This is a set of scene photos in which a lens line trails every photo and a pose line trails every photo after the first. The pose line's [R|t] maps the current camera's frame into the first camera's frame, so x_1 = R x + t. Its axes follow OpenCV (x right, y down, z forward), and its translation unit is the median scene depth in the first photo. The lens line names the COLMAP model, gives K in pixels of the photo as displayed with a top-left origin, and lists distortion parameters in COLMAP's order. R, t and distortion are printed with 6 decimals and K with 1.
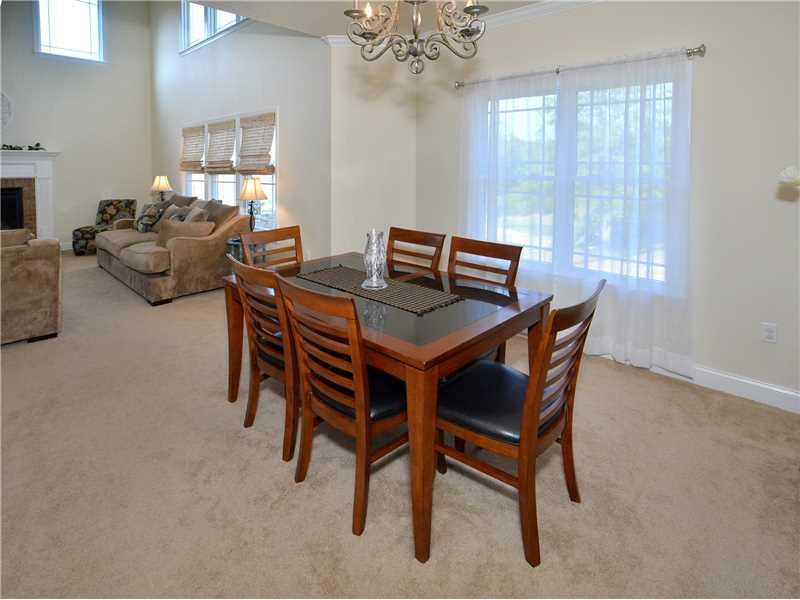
lens RADIAL K [[445.6, 0, 399.6], [0, 445.6, 266.1], [0, 0, 1]] dist [-0.035772, 0.004845]
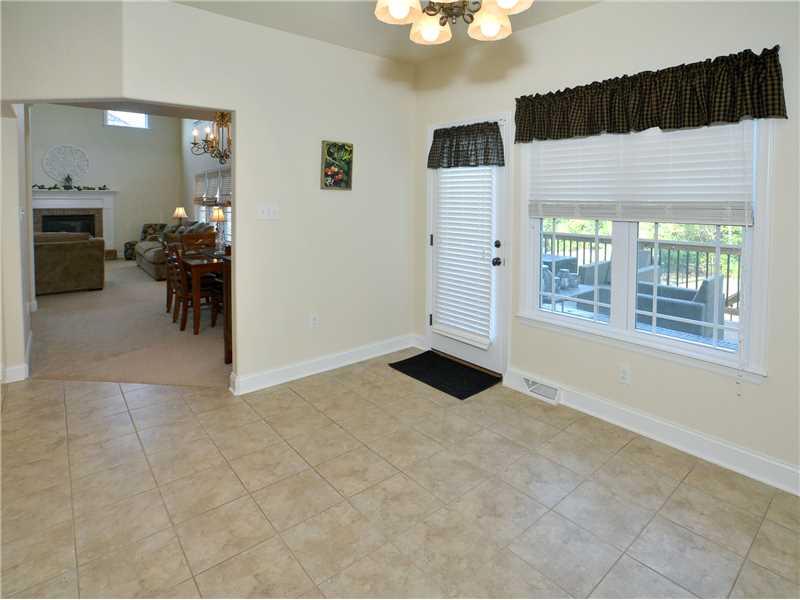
lens RADIAL K [[445.6, 0, 399.4], [0, 445.6, 292.6], [0, 0, 1]] dist [-0.035772, 0.004845]
pose [[0.992571, 0.025695, -0.118919, 0.384977], [-0.027163, 0.999573, -0.010742, 0.080672], [0.118593, 0.013892, 0.992846, -0.395907]]
